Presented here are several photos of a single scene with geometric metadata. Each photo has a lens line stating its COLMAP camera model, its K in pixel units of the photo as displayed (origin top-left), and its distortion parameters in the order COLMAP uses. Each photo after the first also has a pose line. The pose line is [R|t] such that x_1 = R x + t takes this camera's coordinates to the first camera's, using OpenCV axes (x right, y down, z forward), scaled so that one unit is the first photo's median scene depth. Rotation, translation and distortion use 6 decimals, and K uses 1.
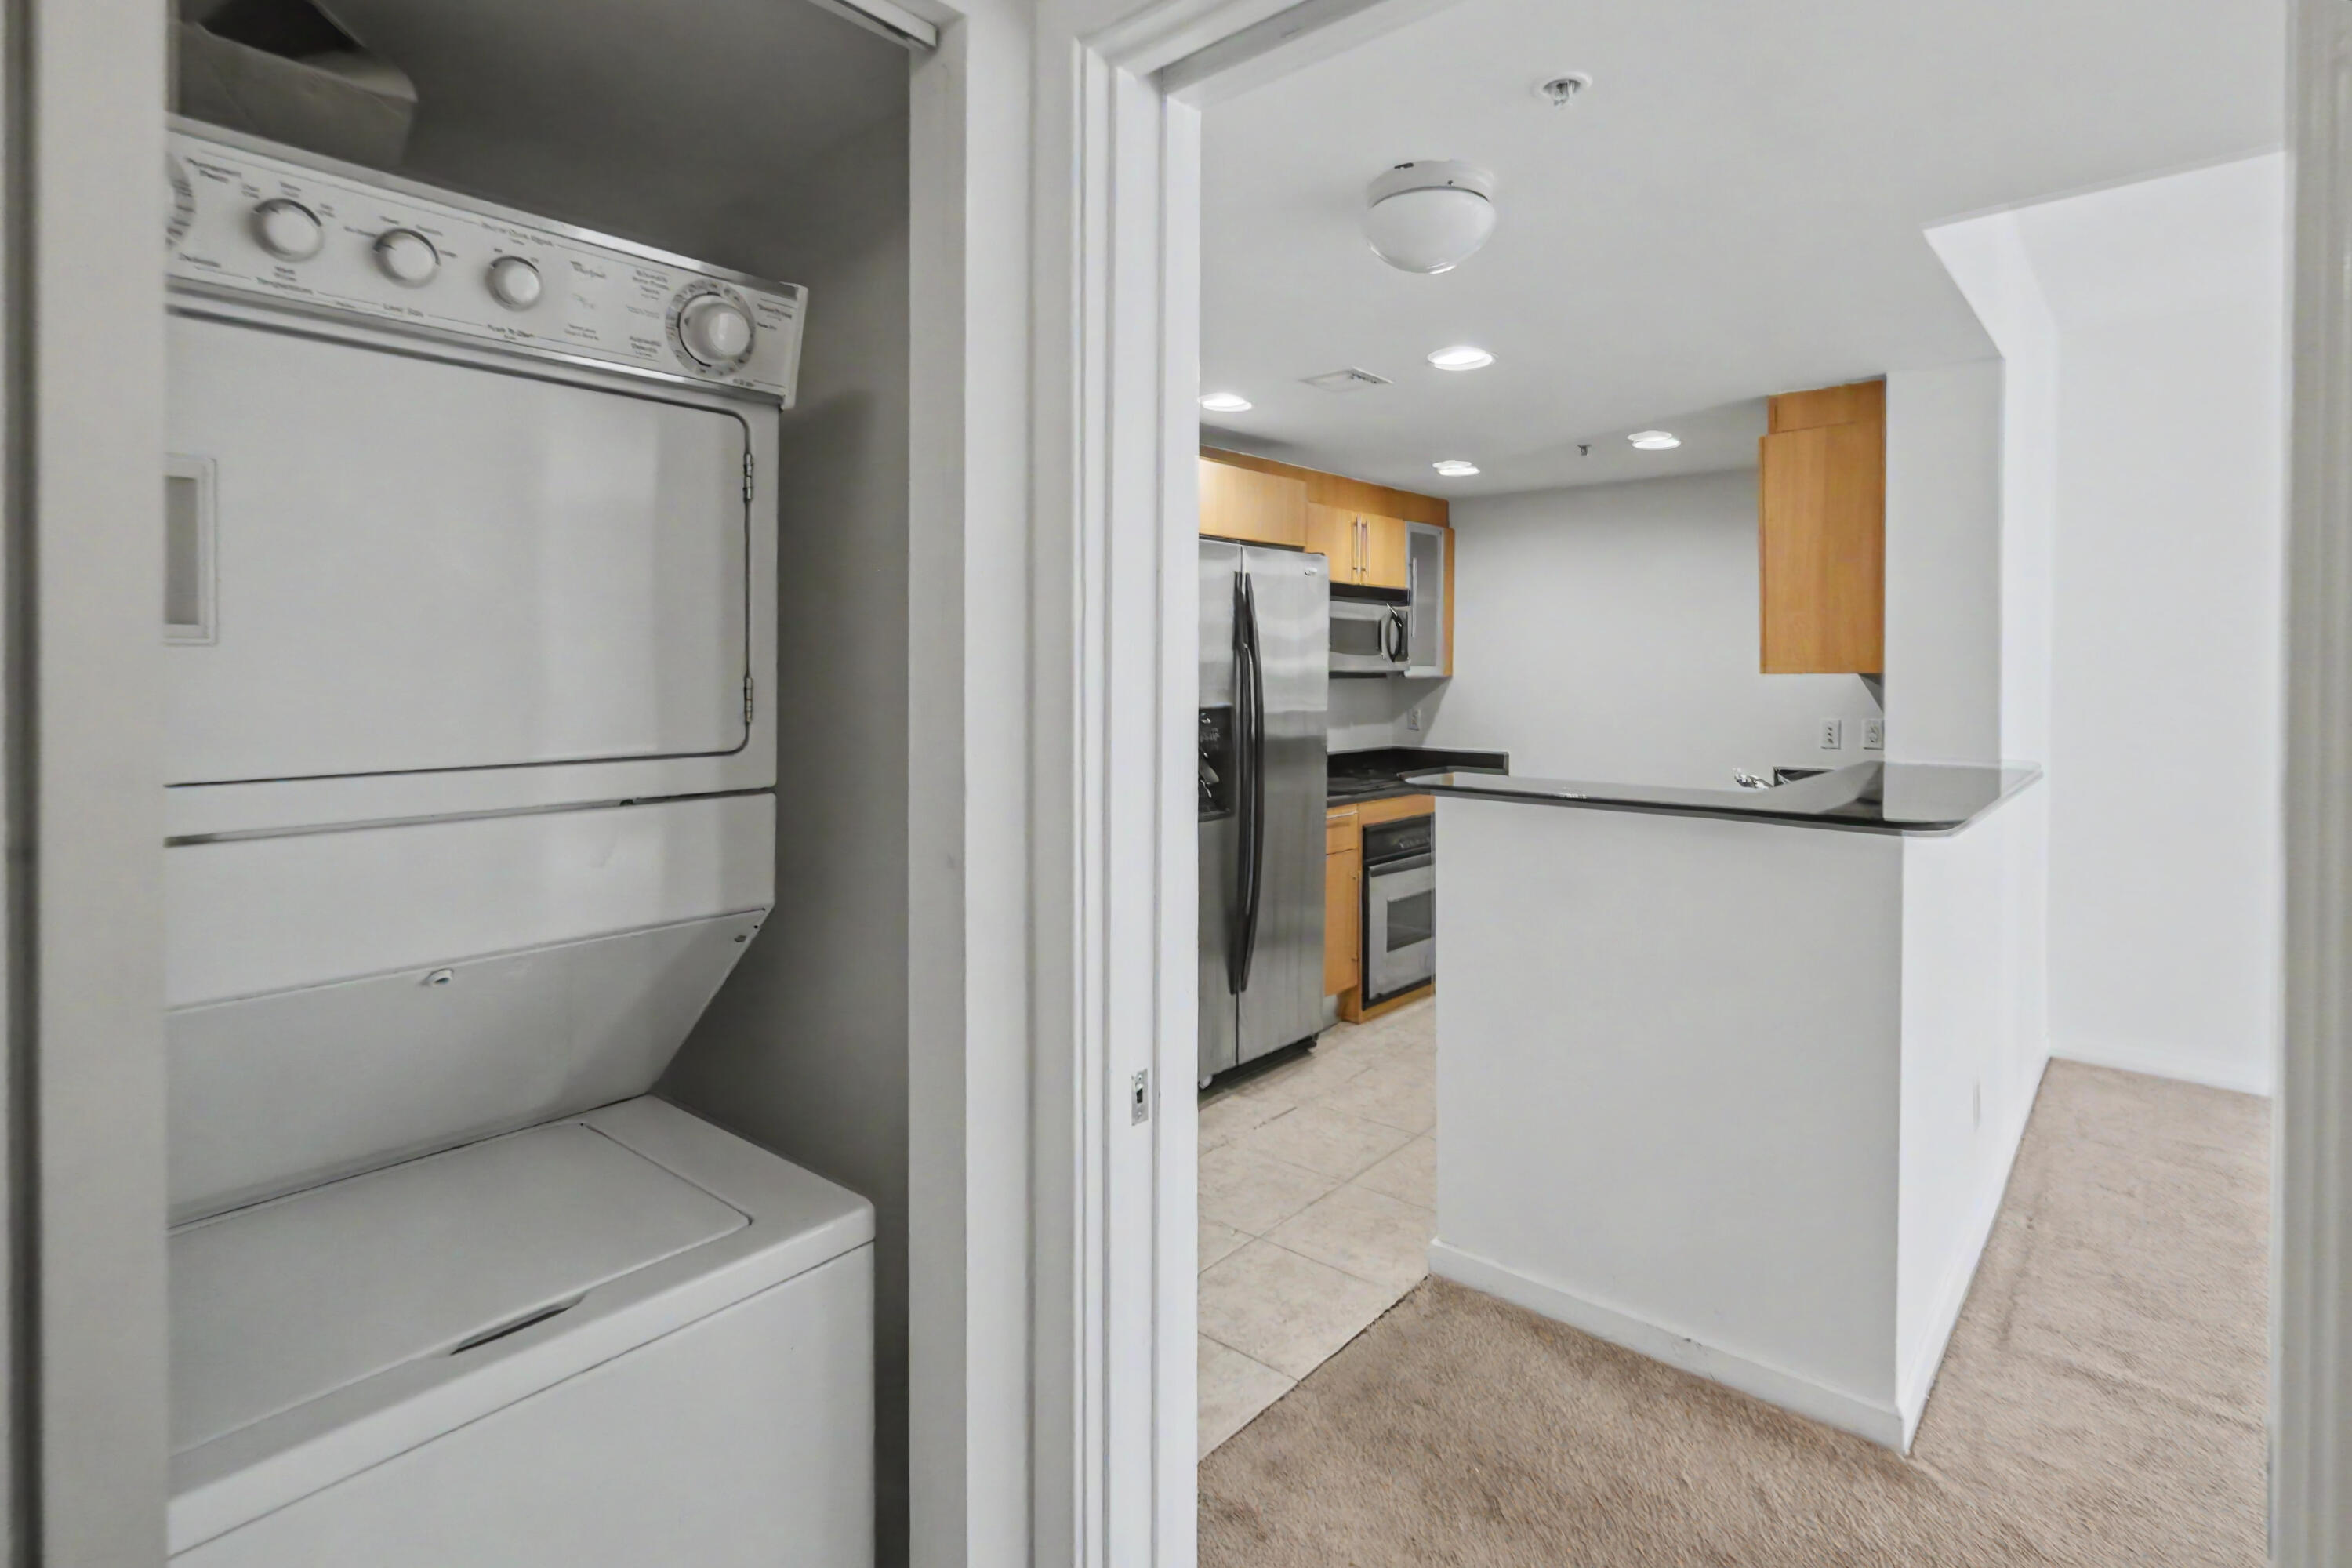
lens RADIAL K [[1136.7, 0, 1216.5], [0, 1136.7, 686.9], [0, 0, 1]] dist [-0.000192, 0.000087]
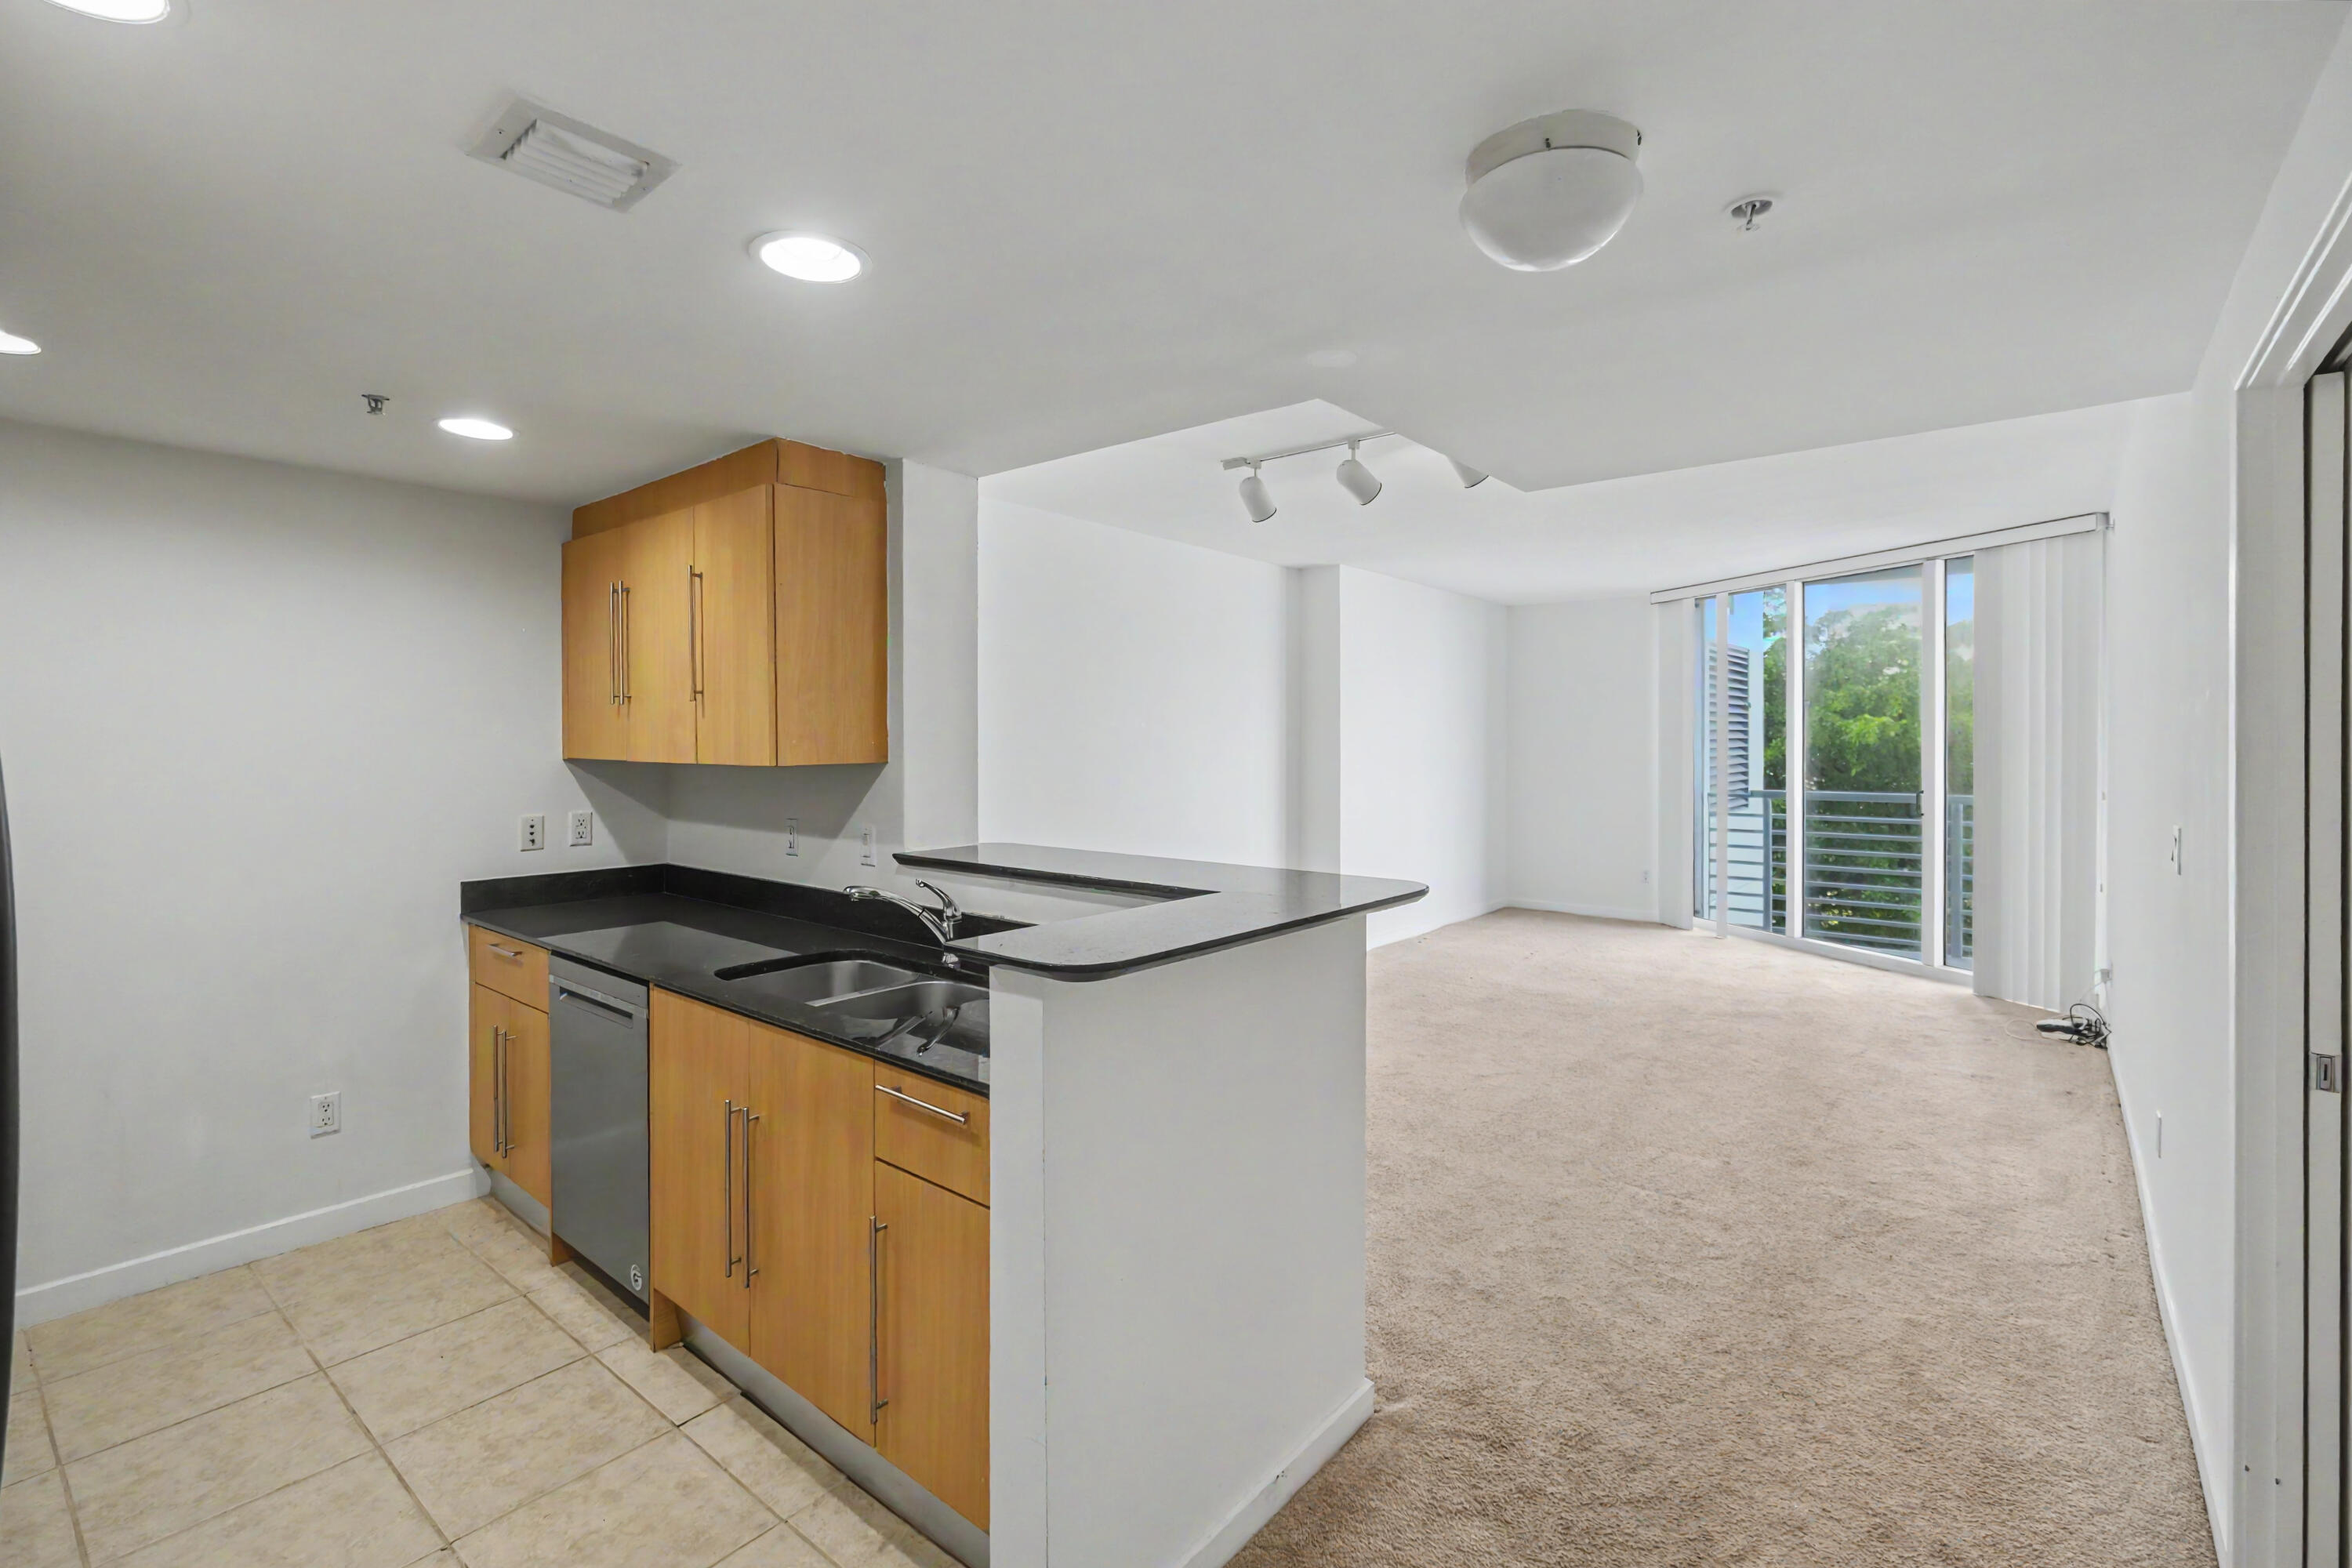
lens RADIAL K [[1049.6, 0, 1186.8], [0, 1049.6, 751.3], [0, 0, 1]] dist [-0.002755, -0.000618]
pose [[-0.016569, -0.014986, 0.999750, -0.253461], [0.013131, 0.999798, 0.015205, -0.025969], [-0.999776, 0.013380, -0.016369, 0.589518]]
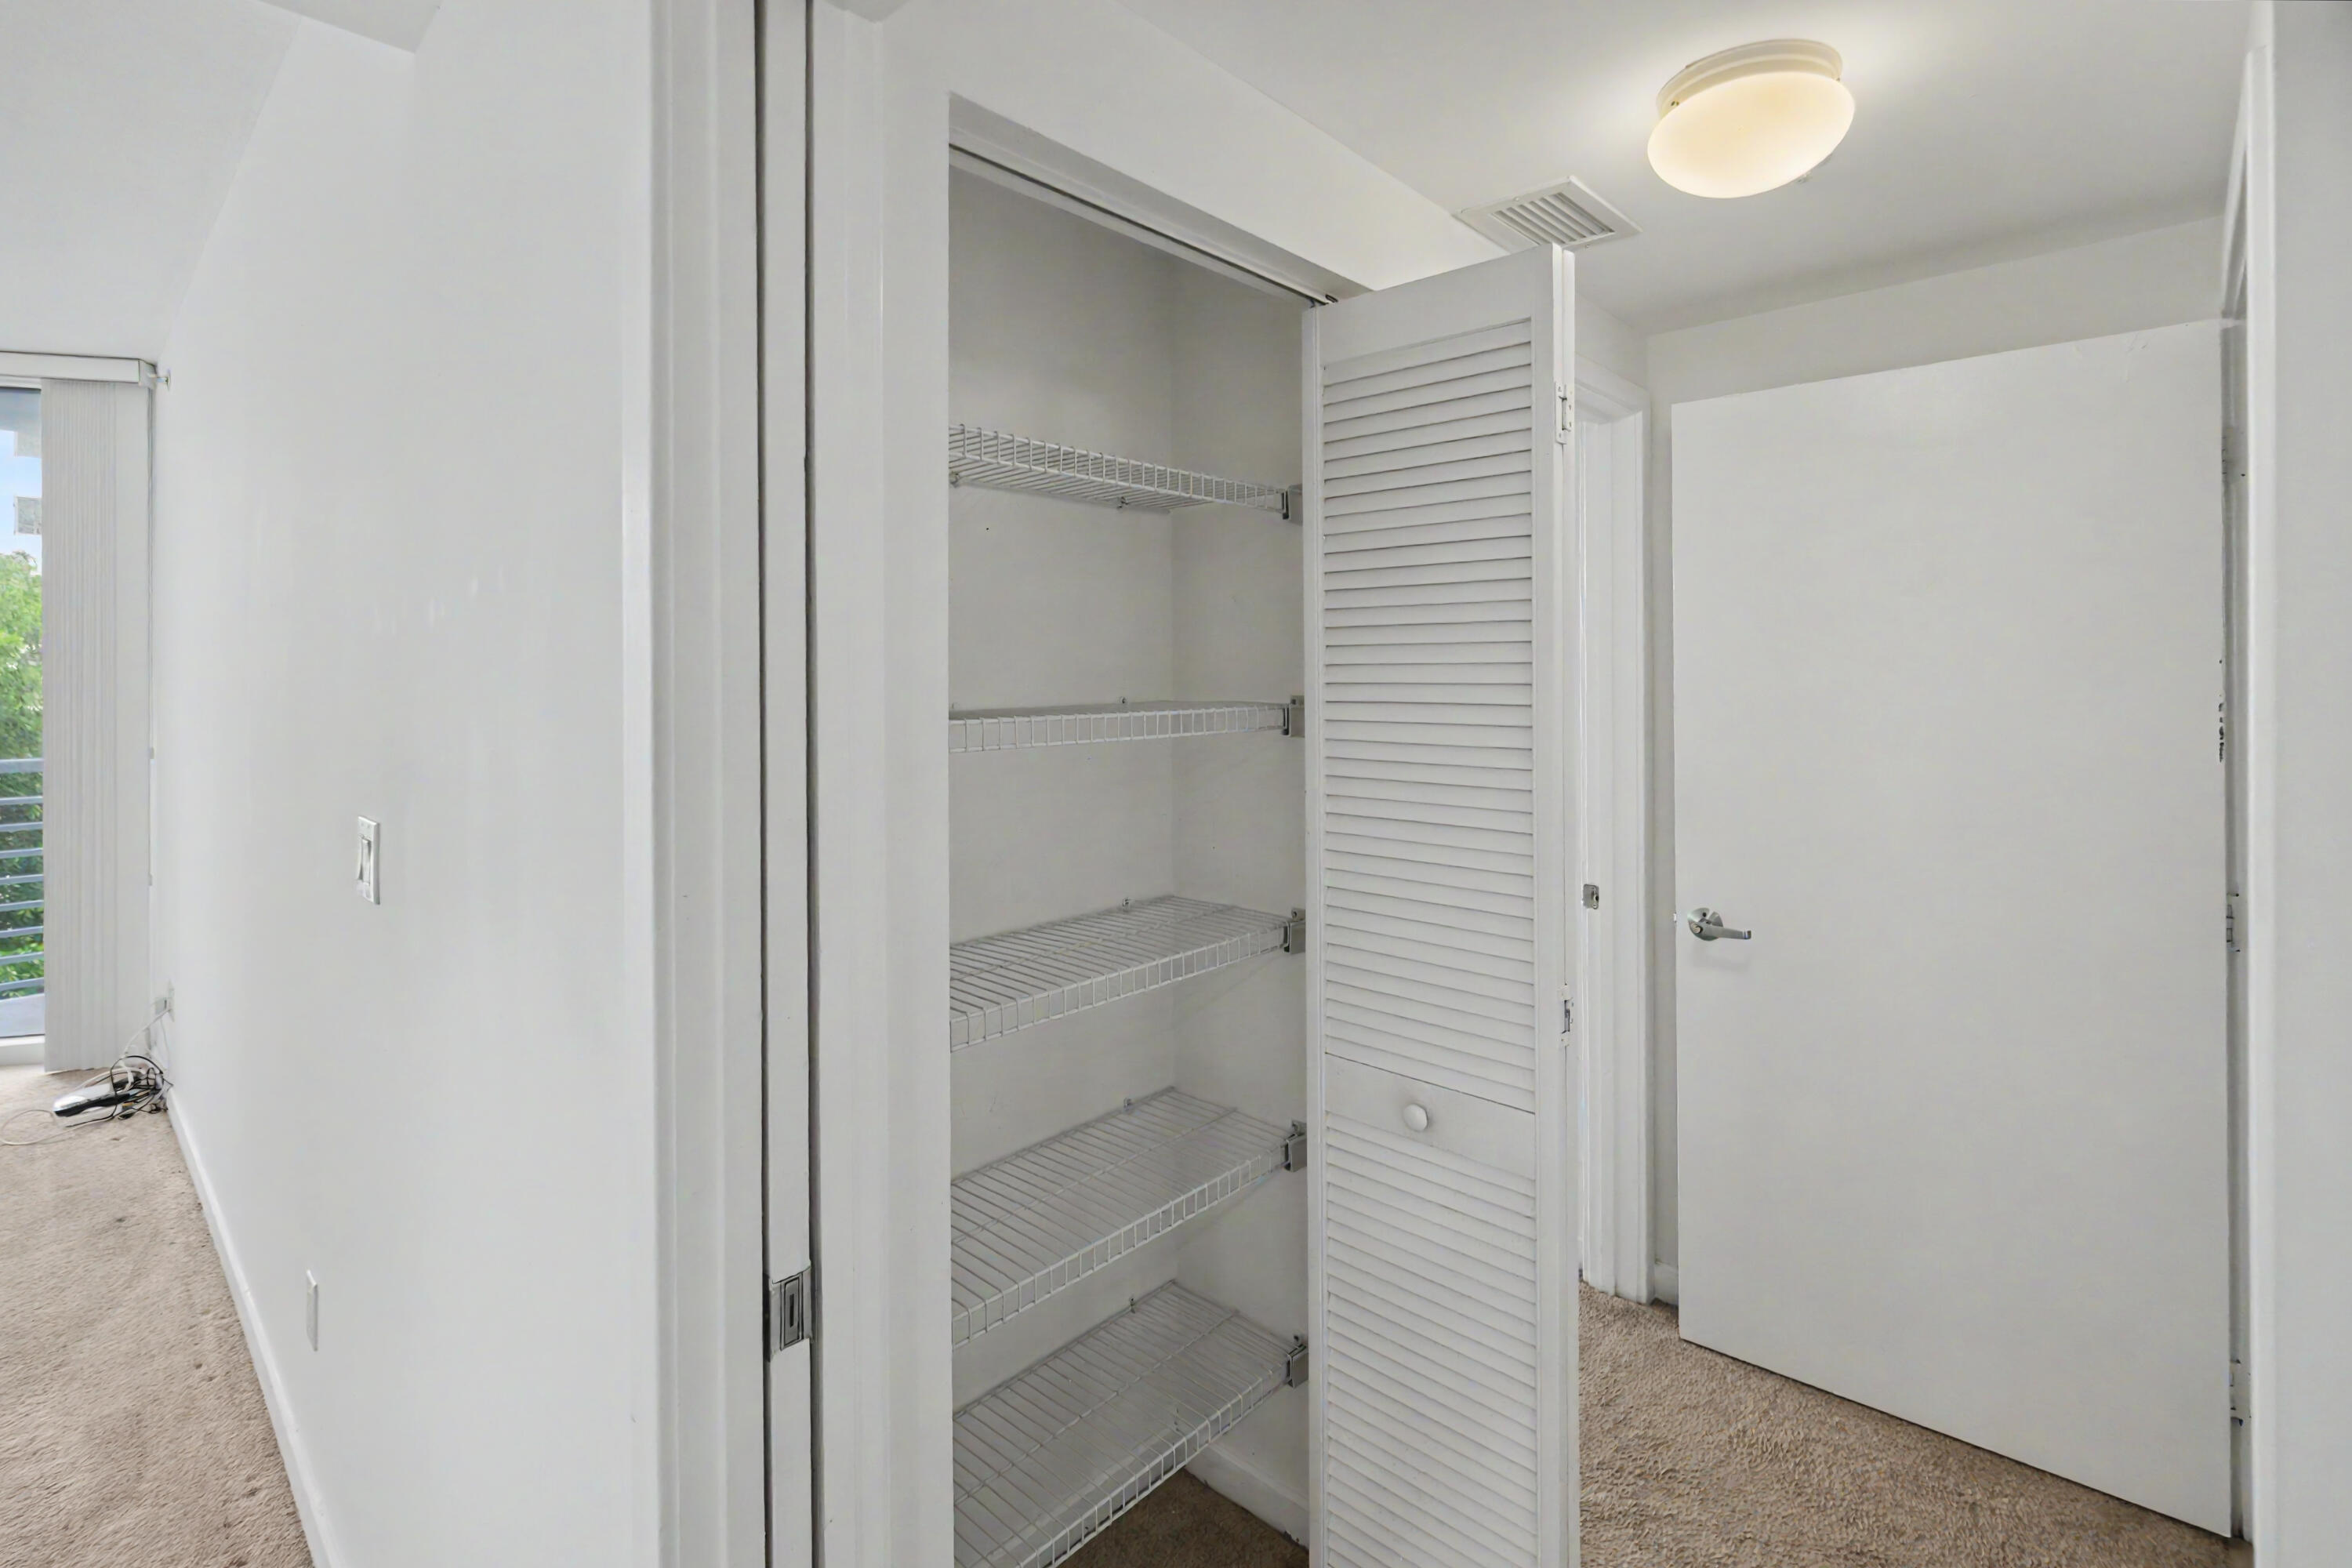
lens RADIAL K [[1069.5, 0, 1192.6], [0, 1069.5, 669.6], [0, 0, 1]] dist [0.001438, -0.001133]
pose [[-0.999188, -0.001401, 0.040277, 0.052444], [-0.001019, 0.999954, 0.009517, -0.020672], [-0.040288, 0.009468, -0.999143, 0.354600]]
